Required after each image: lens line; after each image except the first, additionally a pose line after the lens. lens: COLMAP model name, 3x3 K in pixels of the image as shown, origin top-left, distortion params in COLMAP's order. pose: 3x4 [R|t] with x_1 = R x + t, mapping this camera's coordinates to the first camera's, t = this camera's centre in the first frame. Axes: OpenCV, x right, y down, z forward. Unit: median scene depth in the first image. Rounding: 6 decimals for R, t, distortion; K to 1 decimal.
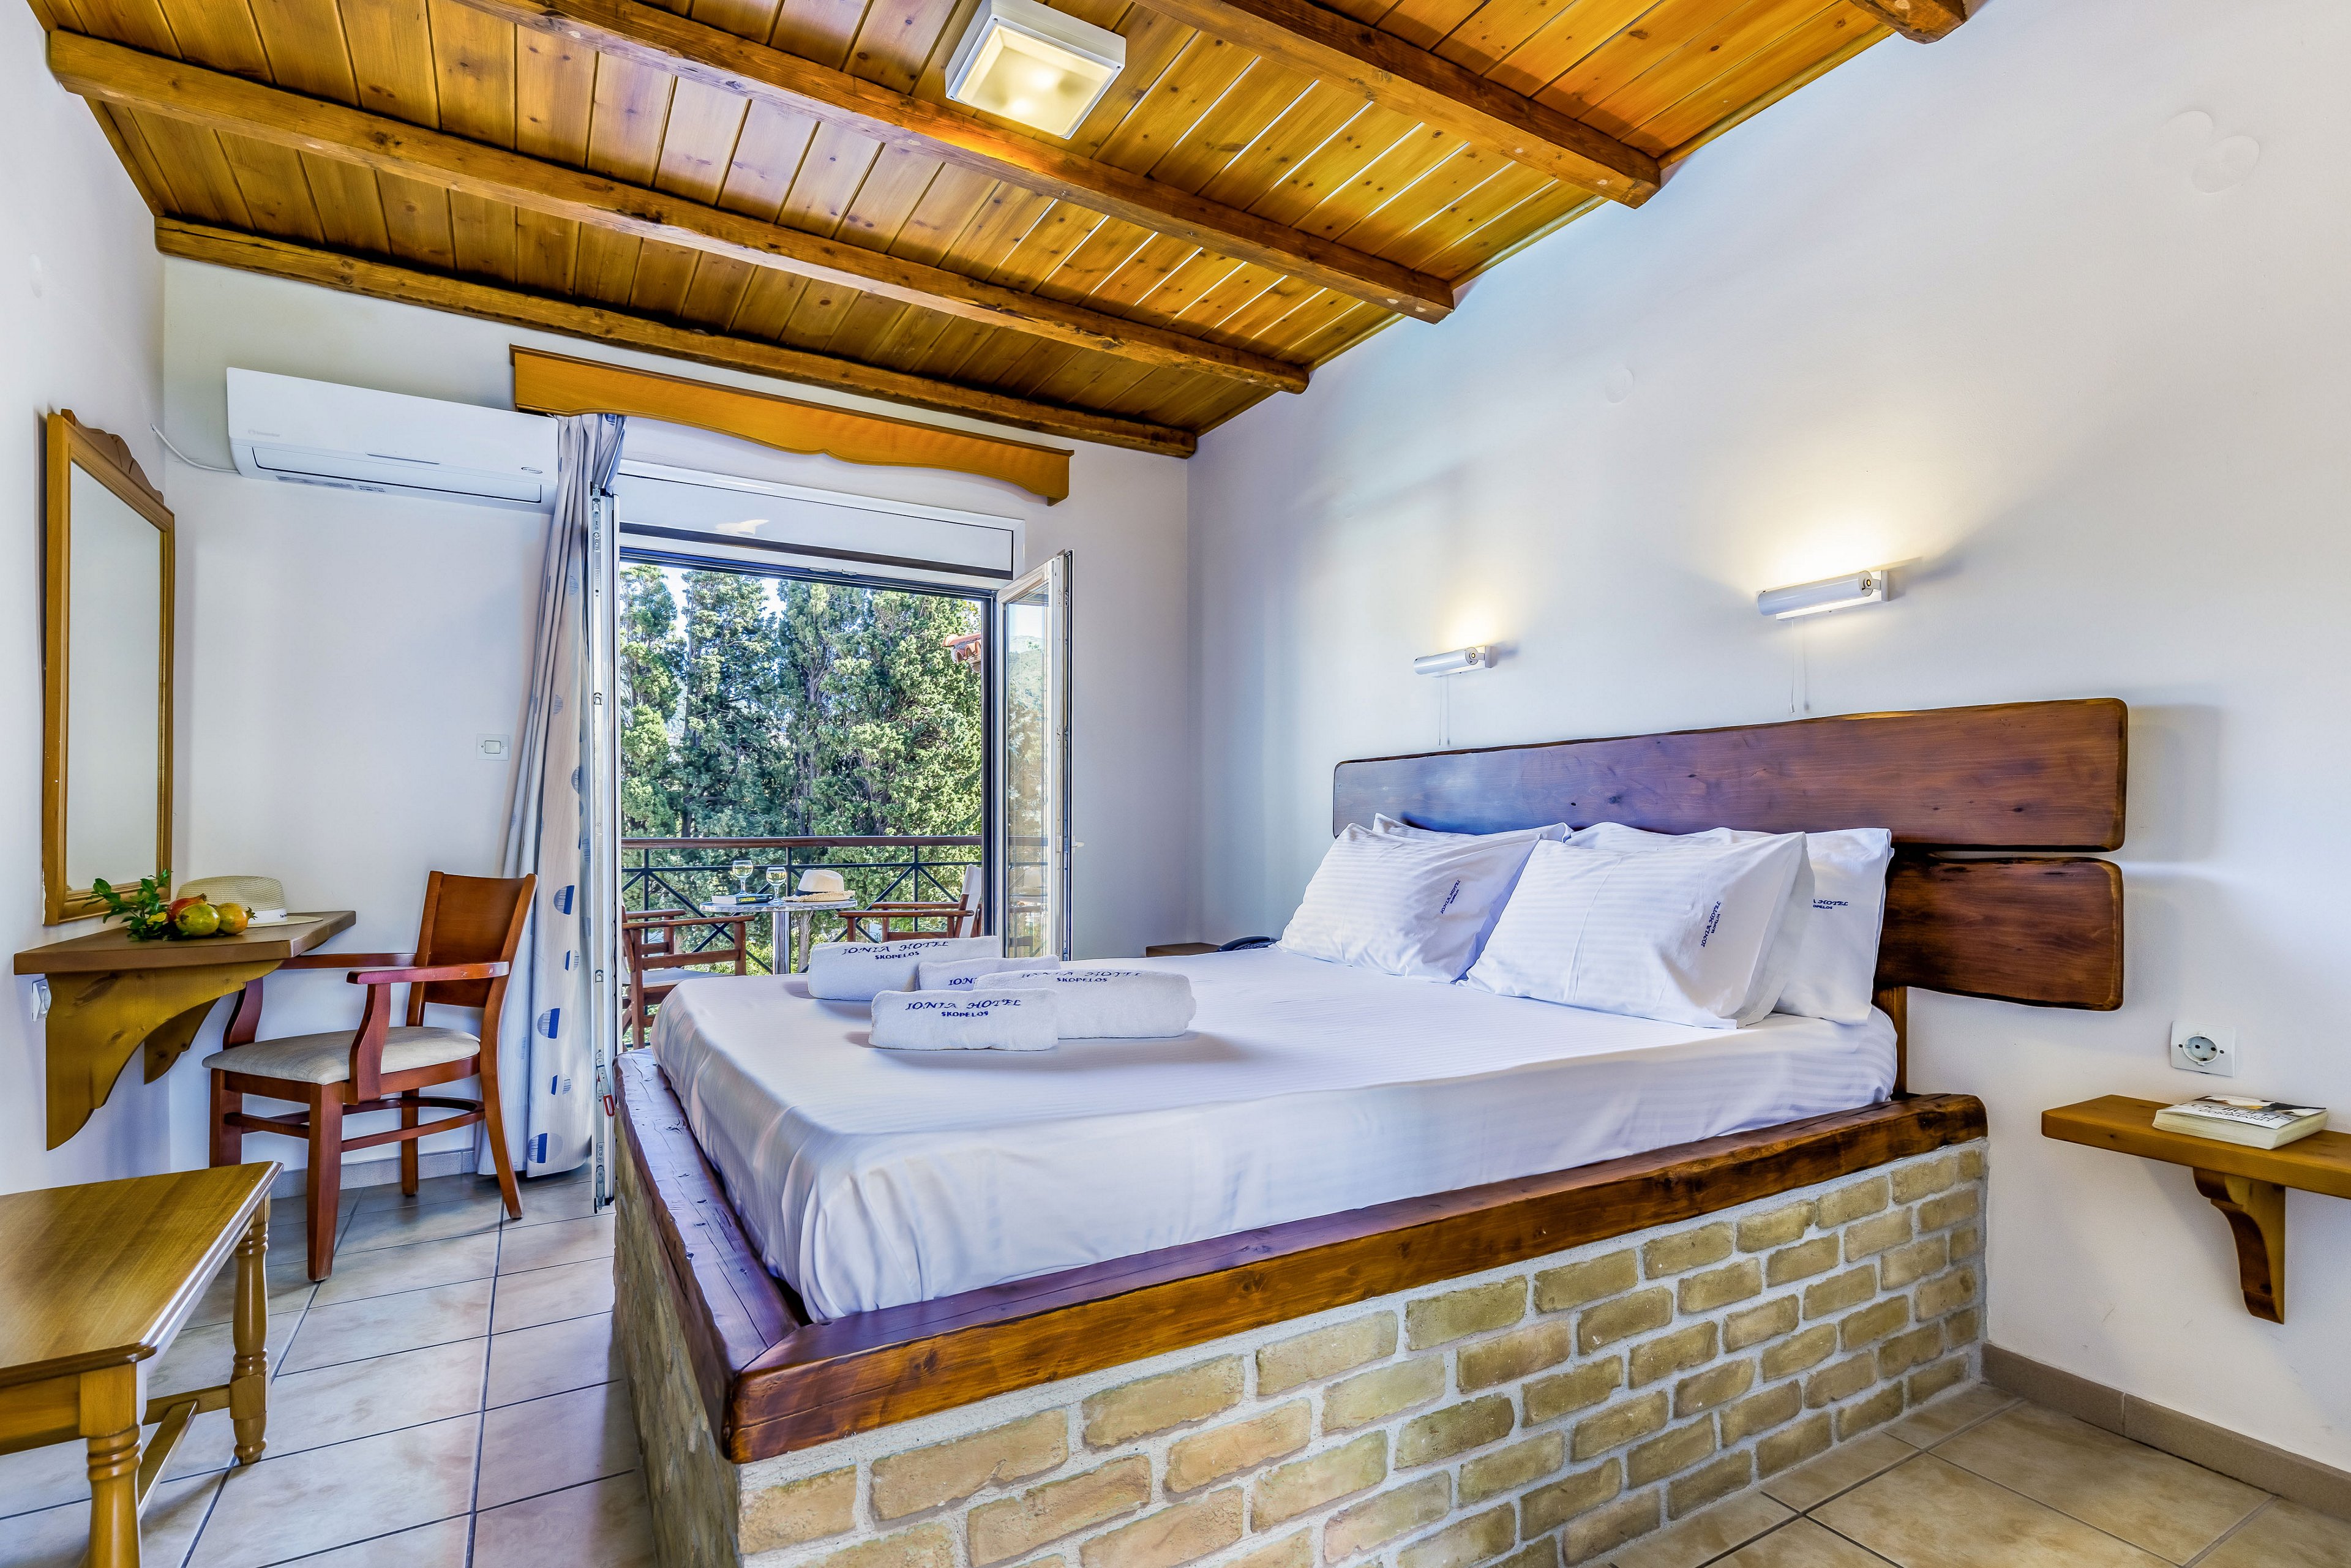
lens RADIAL K [[1037.3, 0, 1175.5], [0, 1037.3, 784.0], [0, 0, 1]] dist [0.001132, 0.000297]
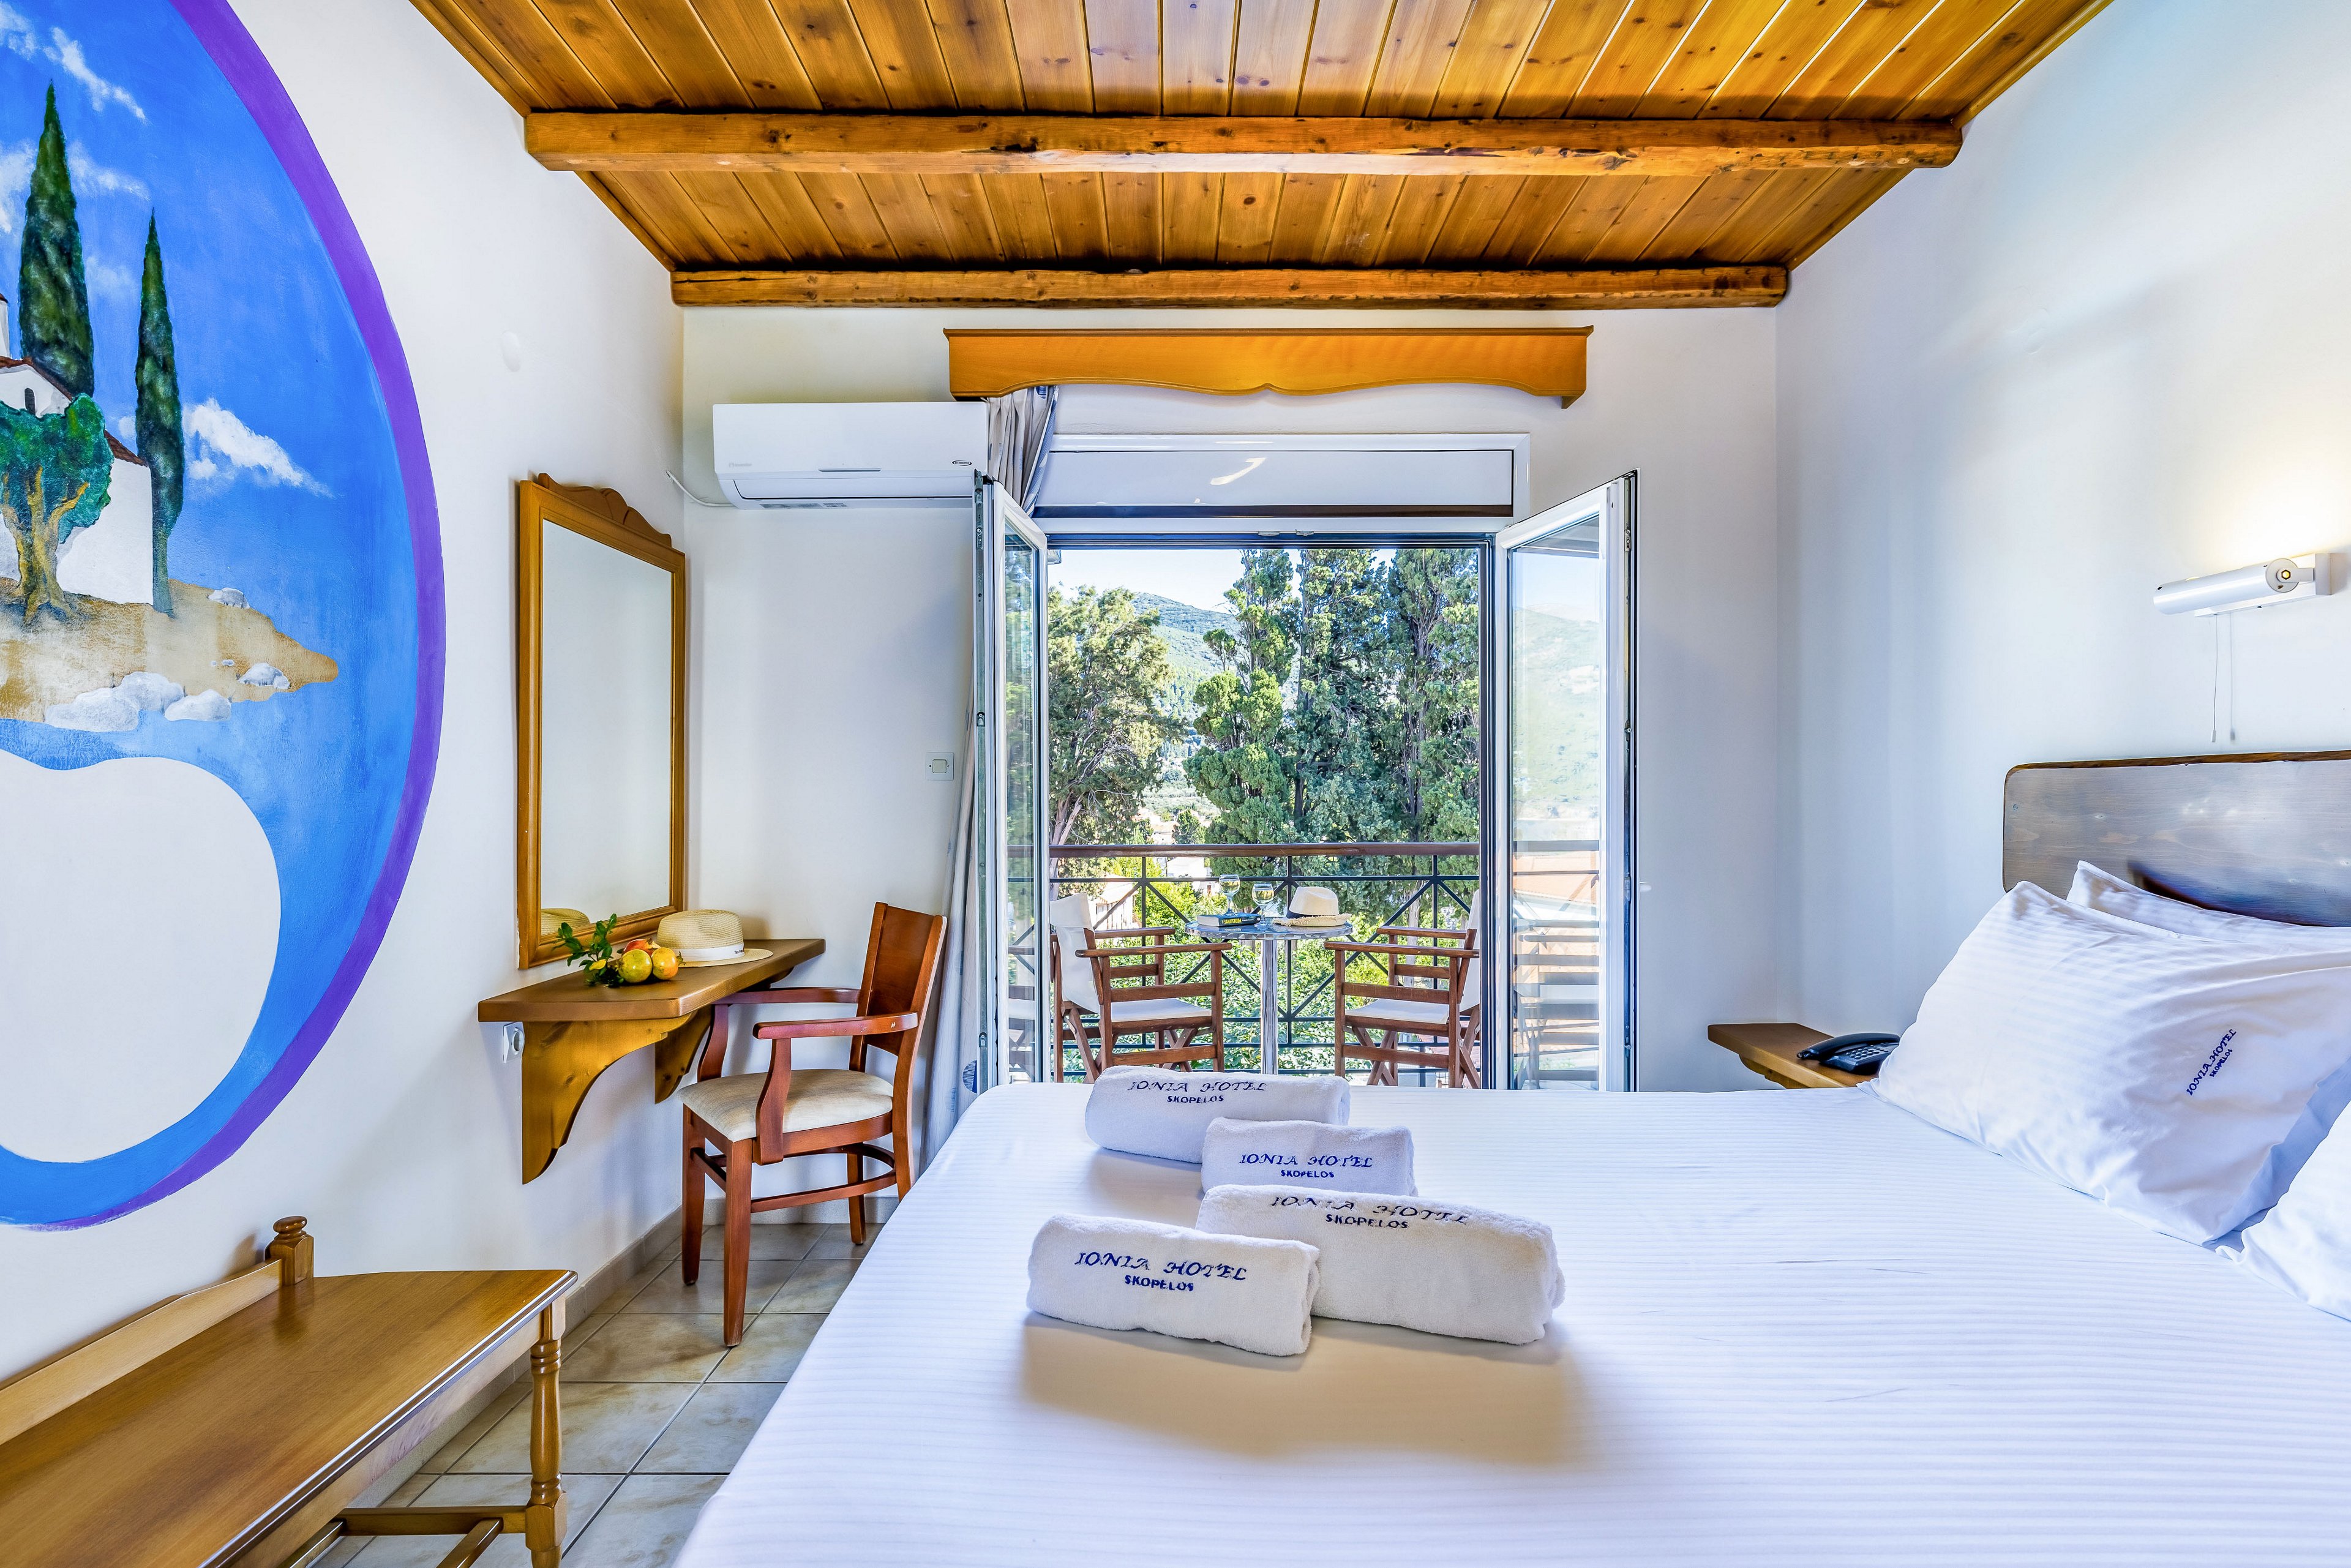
lens RADIAL K [[1238.0, 0, 1178.5], [0, 1238.0, 792.3], [0, 0, 1]] dist [-0.000541, -0.000162]
pose [[0.883859, -0.016915, -0.467448, 0.057483], [0.028897, 0.999412, 0.018476, -0.029045], [0.466861, -0.029838, 0.883827, 0.125907]]
